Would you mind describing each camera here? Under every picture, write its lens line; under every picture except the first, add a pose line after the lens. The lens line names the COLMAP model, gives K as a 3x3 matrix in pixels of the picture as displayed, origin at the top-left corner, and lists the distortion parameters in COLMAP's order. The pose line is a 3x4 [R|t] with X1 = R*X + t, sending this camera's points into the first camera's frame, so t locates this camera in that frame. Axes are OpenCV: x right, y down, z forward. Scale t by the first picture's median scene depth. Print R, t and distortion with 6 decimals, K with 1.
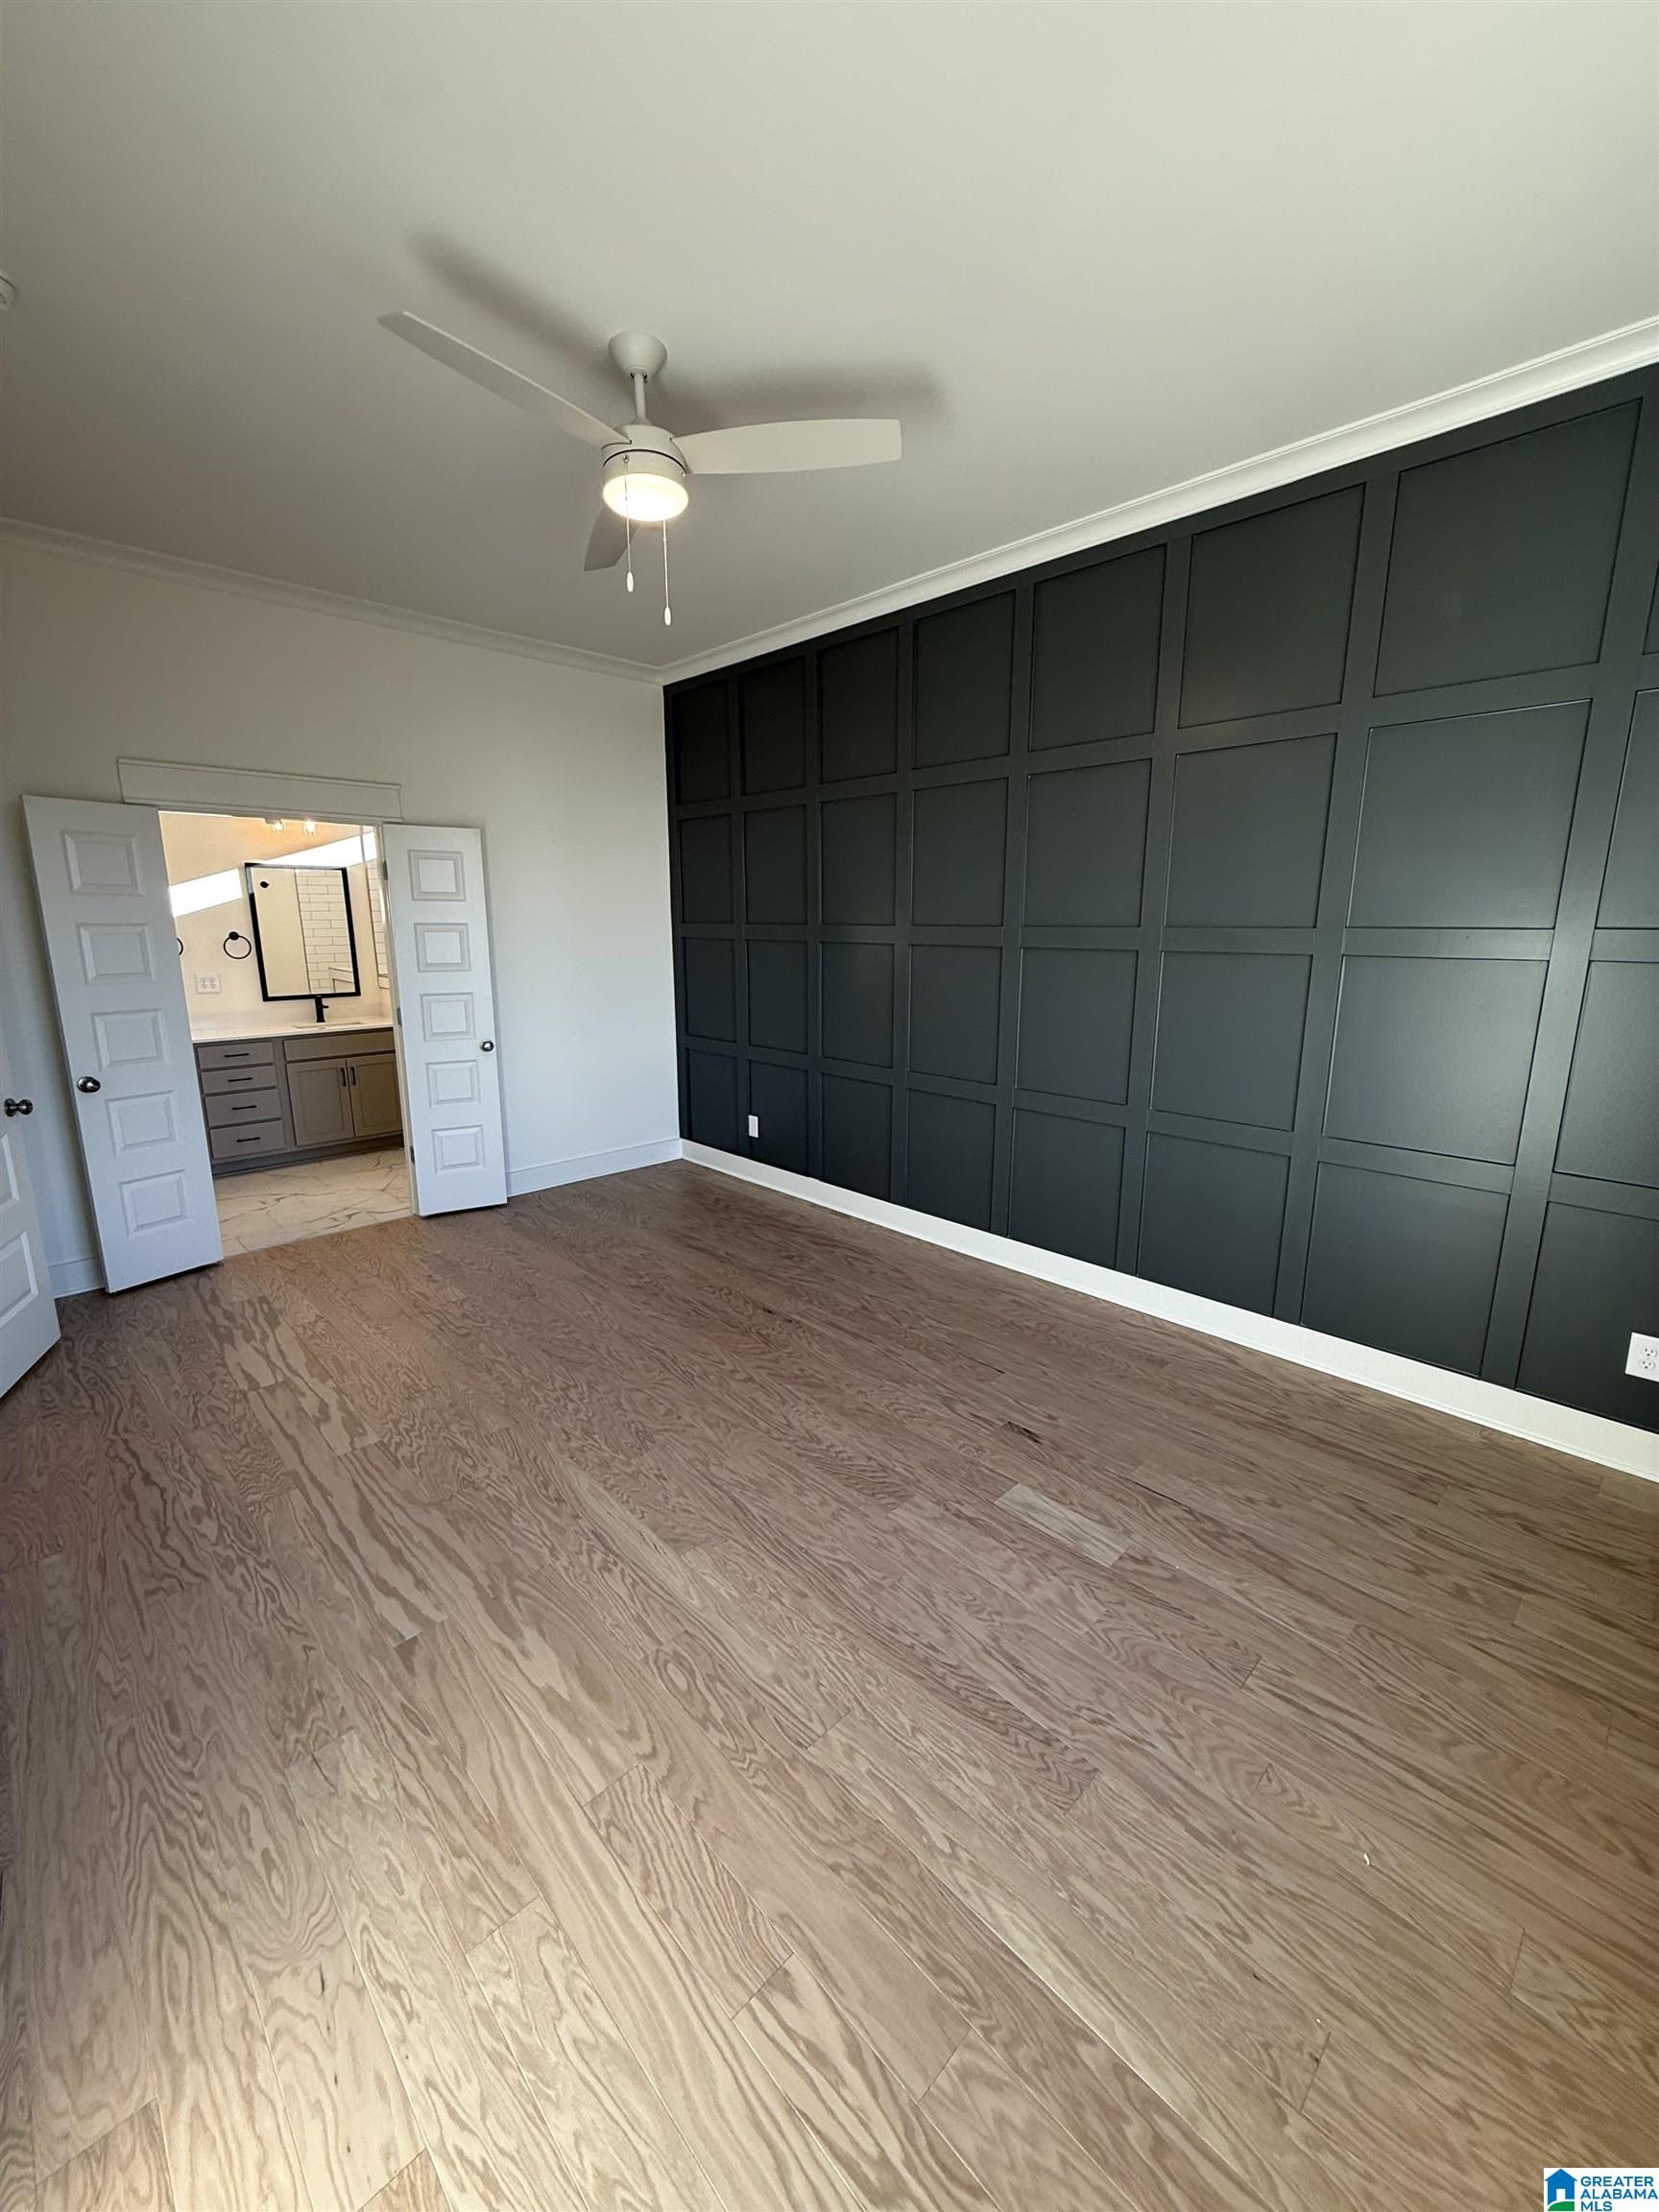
lens RADIAL K [[878.0, 0, 828.6], [0, 878.0, 1105.0], [0, 0, 1]] dist [-0.002051, 0.000956]
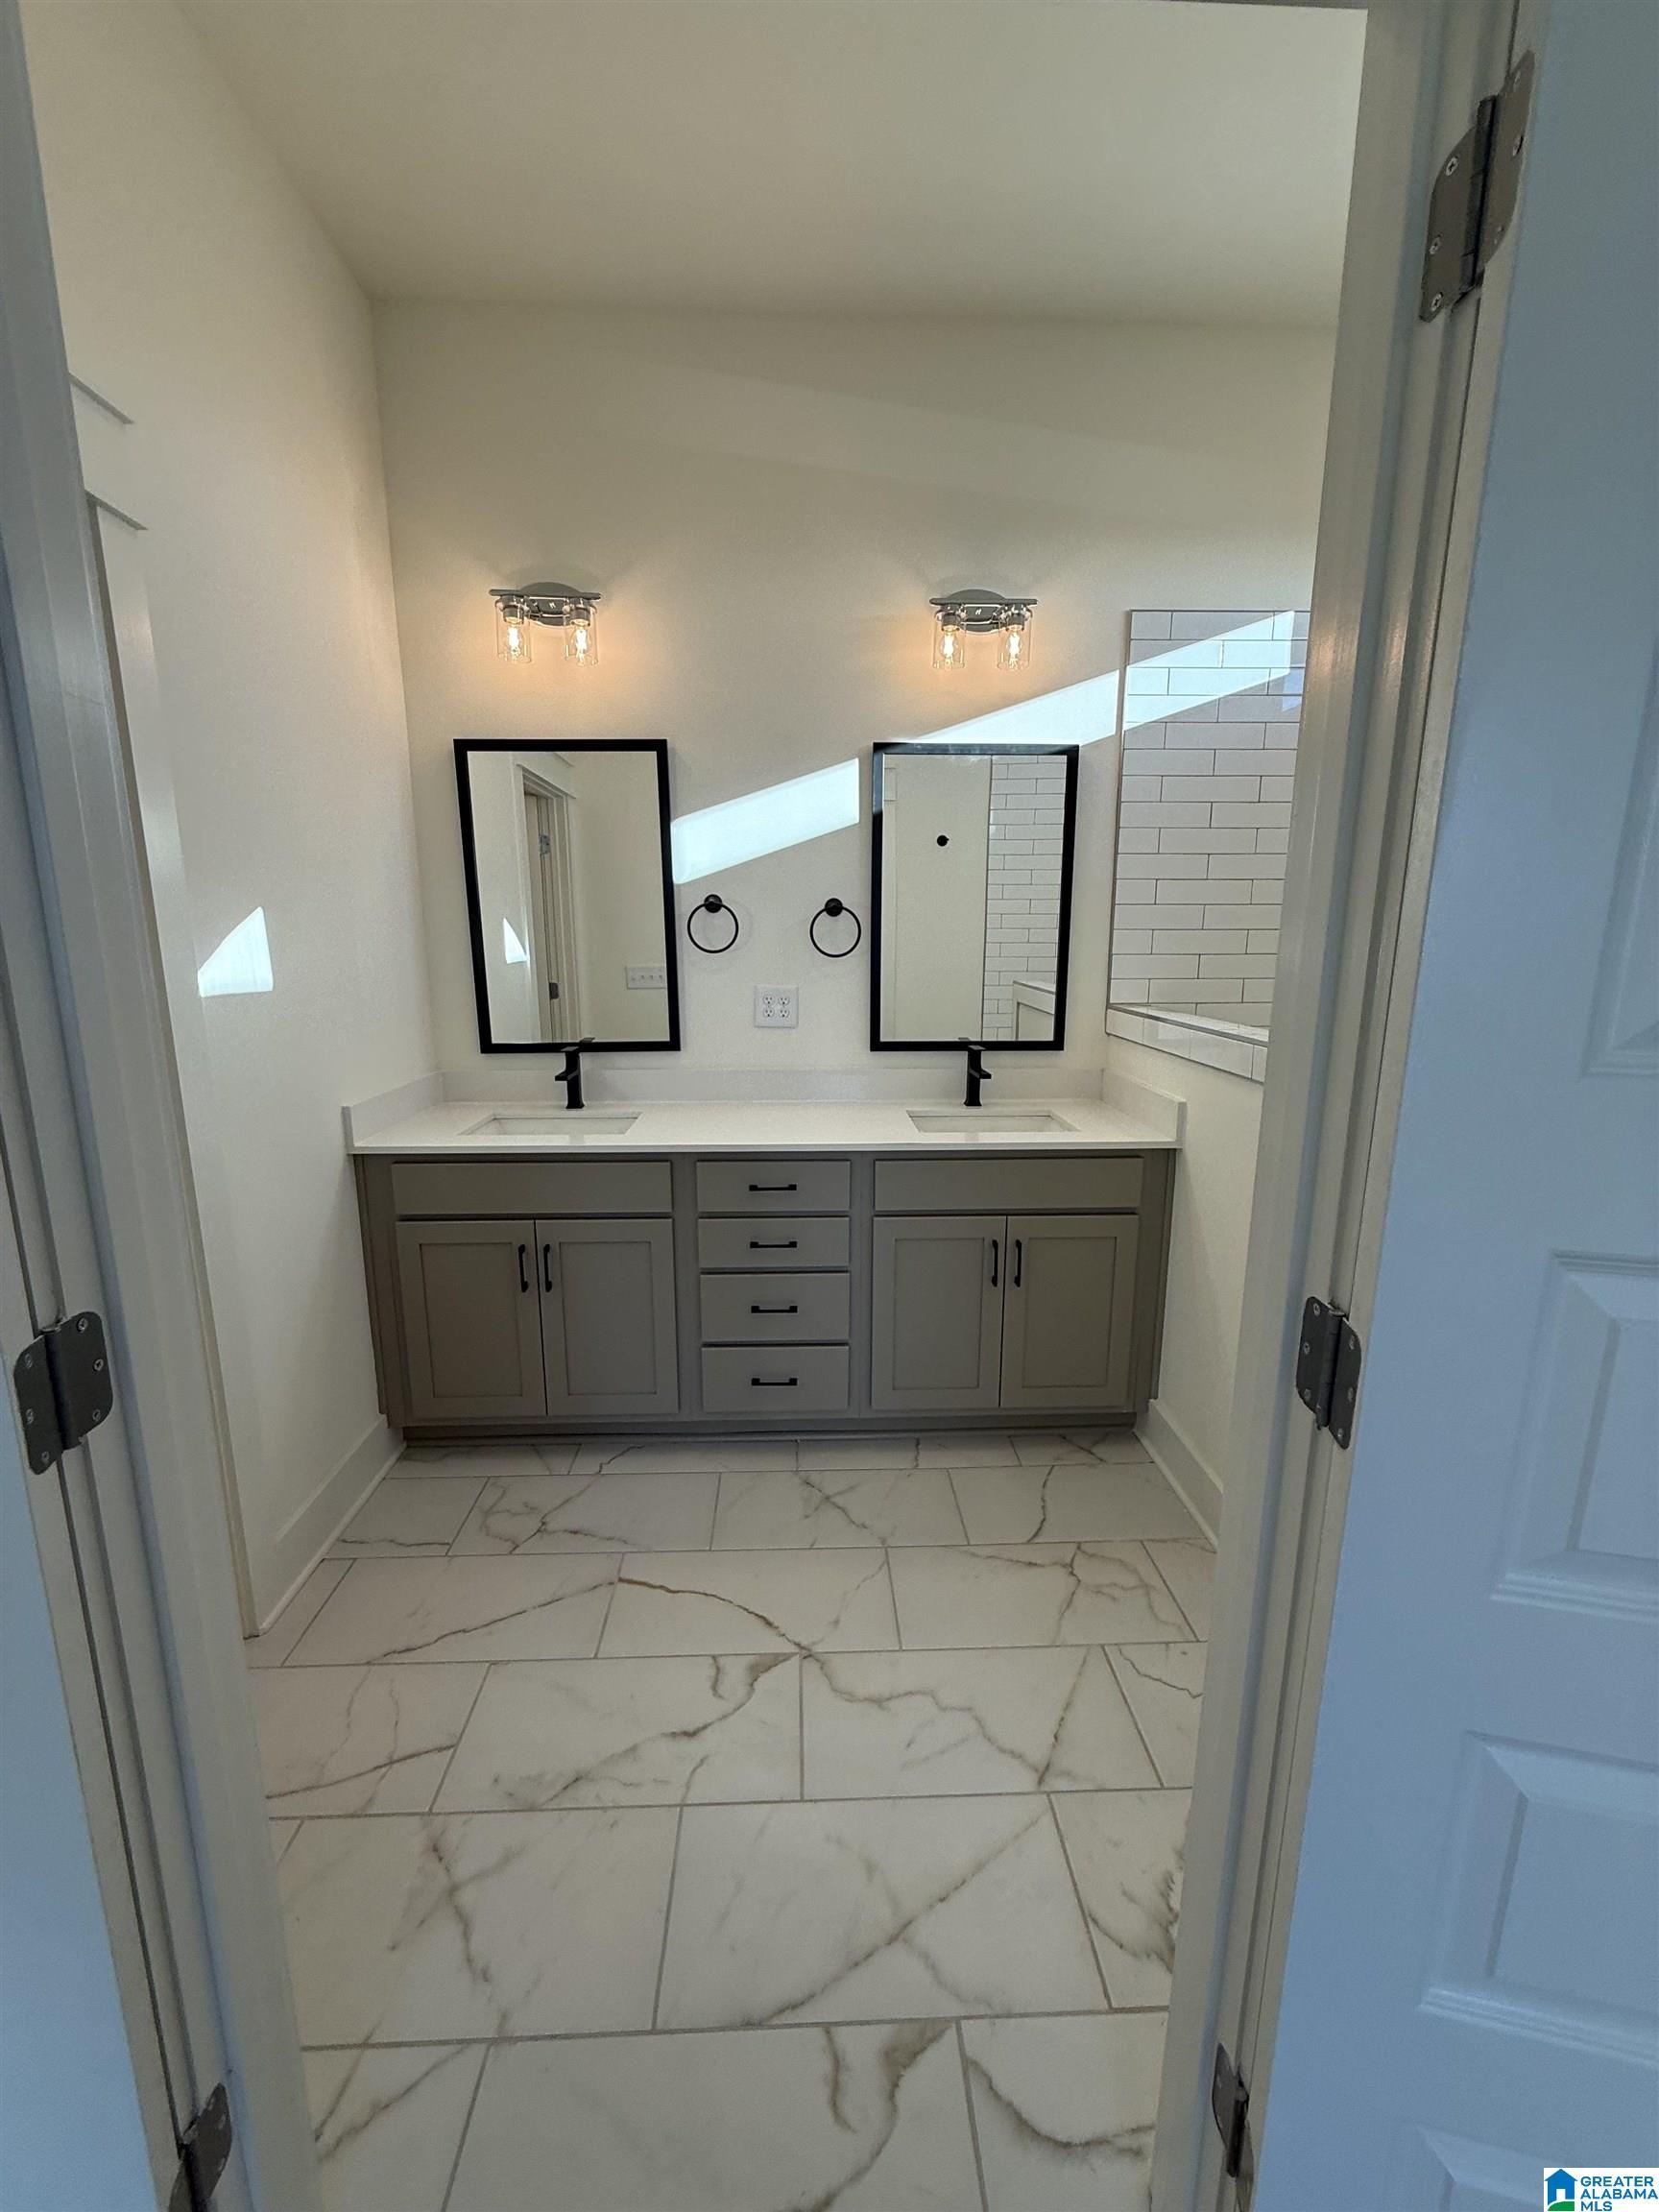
lens RADIAL K [[878.0, 0, 844.4], [0, 878.0, 1100.5], [0, 0, 1]] dist [-0.002051, 0.000956]
pose [[0.752876, 0.128612, -0.645474, -0.744117], [-0.142054, 0.989359, 0.031441, -0.220925], [0.642650, 0.068021, 0.763135, 1.348950]]
